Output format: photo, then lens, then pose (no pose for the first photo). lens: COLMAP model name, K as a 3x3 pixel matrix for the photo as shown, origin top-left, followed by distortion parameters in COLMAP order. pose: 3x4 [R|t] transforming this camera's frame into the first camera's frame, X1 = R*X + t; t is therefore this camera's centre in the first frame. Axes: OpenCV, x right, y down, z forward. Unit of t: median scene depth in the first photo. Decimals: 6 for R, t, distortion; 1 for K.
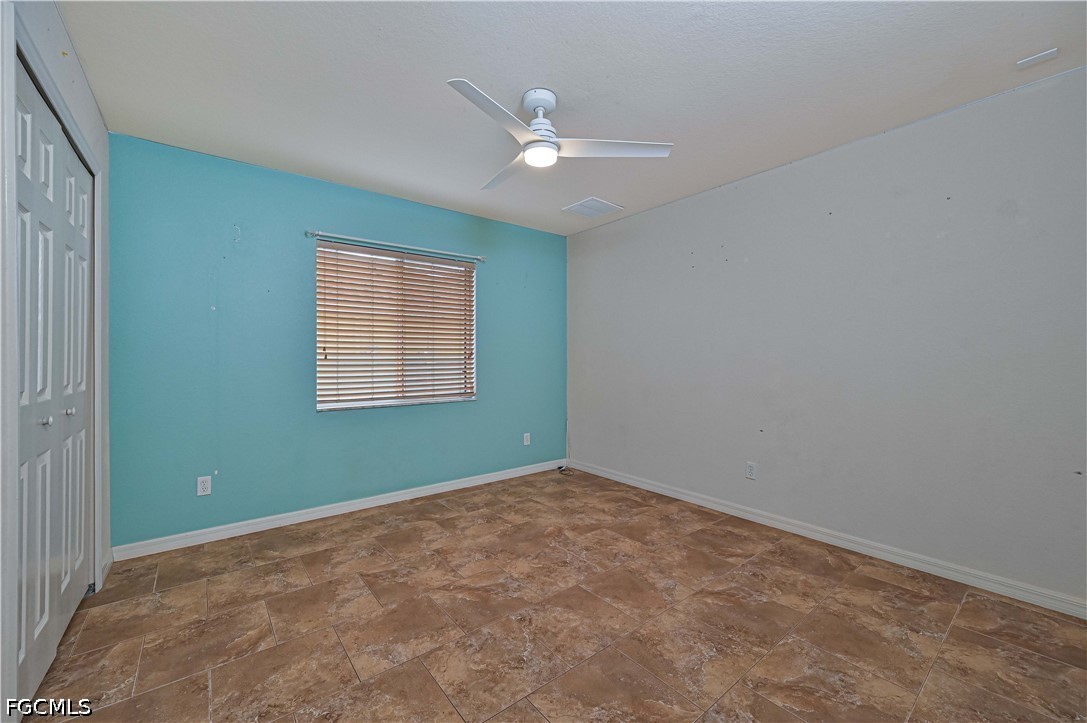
lens RADIAL K [[431.9, 0, 543.8], [0, 431.9, 357.4], [0, 0, 1]] dist [-0.011090, -0.000904]
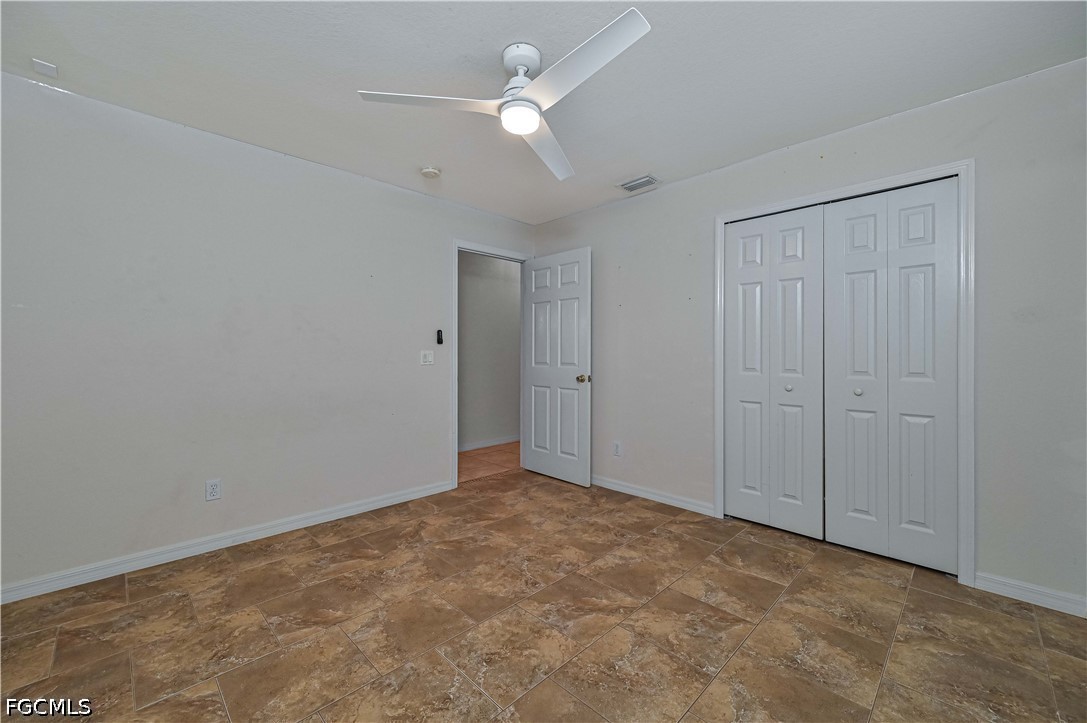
lens RADIAL K [[431.9, 0, 543.6], [0, 431.9, 356.1], [0, 0, 1]] dist [-0.011090, -0.000904]
pose [[-0.993948, 0.002718, -0.109819, 0.043137], [0.002297, 0.999990, 0.003962, 0.005827], [0.109829, 0.003686, -0.993944, 1.916778]]
